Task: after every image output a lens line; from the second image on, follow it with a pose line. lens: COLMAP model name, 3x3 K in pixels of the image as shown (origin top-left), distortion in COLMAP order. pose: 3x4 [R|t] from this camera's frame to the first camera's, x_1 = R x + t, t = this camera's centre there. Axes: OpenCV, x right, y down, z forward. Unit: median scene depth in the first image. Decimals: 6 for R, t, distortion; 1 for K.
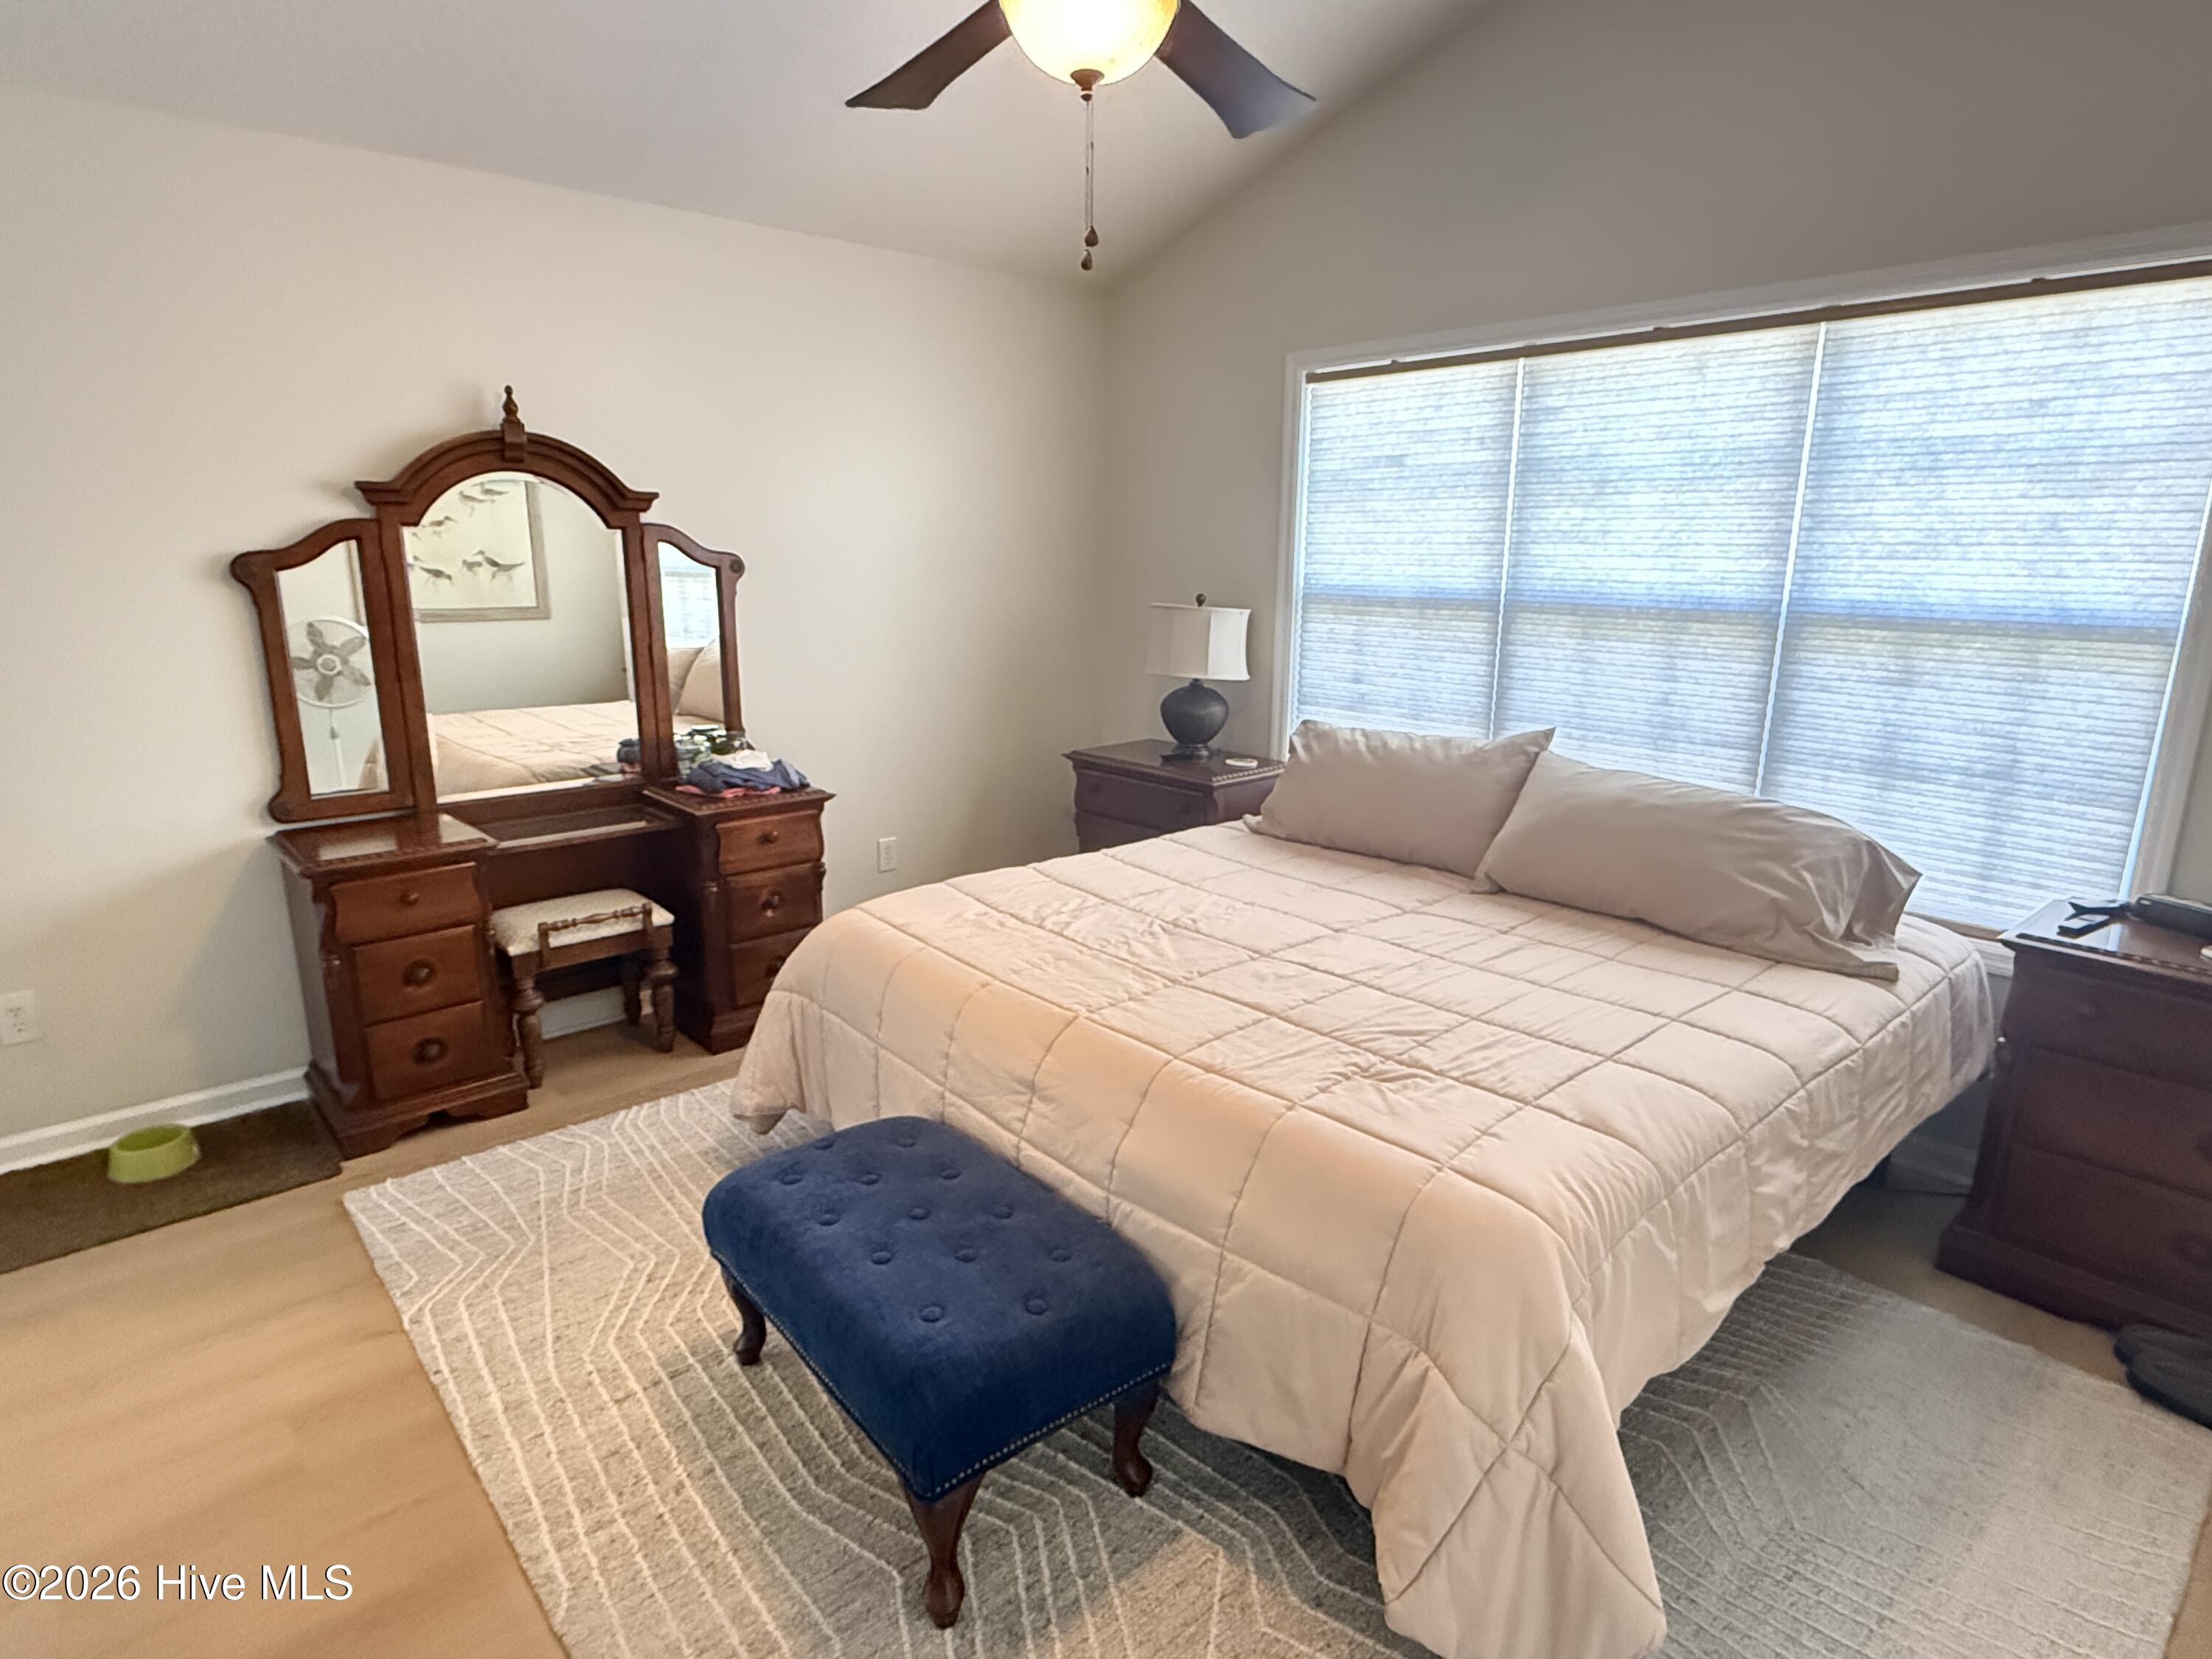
lens RADIAL K [[1201.8, 0, 1106.6], [0, 1201.8, 833.0], [0, 0, 1]] dist [0.002103, -0.001199]
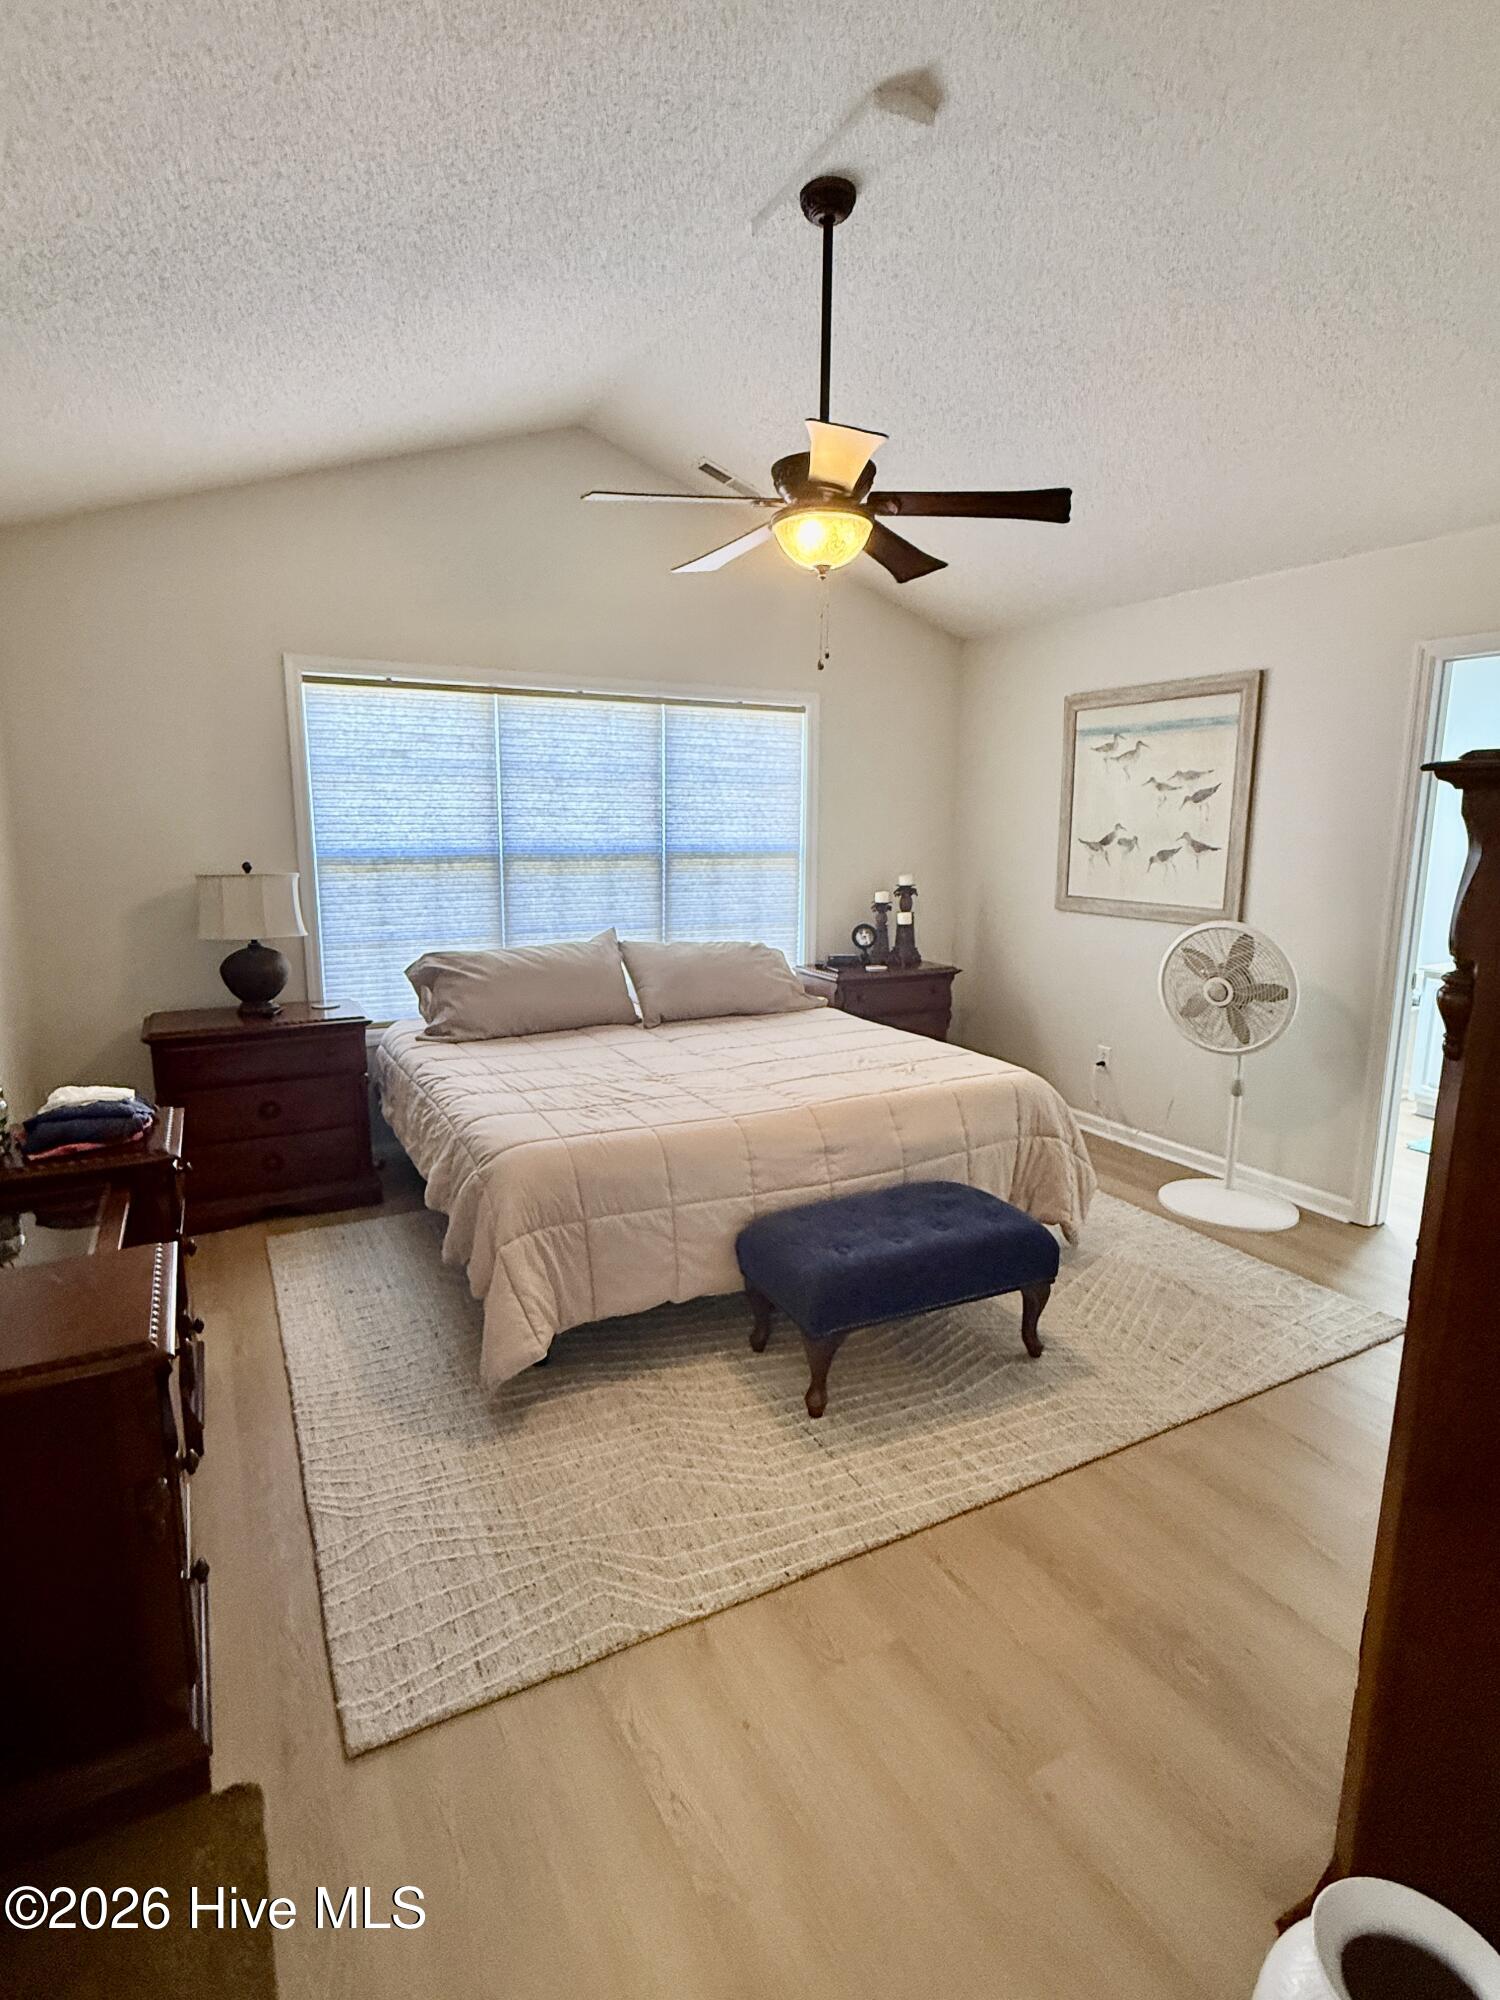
lens RADIAL K [[1005.3, 0, 747.4], [0, 1005.3, 997.8], [0, 0, 1]] dist [-0.004846, -0.000382]
pose [[0.235380, -0.175805, 0.955871, -0.851751], [0.221848, 0.967258, 0.123270, -0.113719], [-0.946245, 0.183043, 0.266675, 0.440002]]
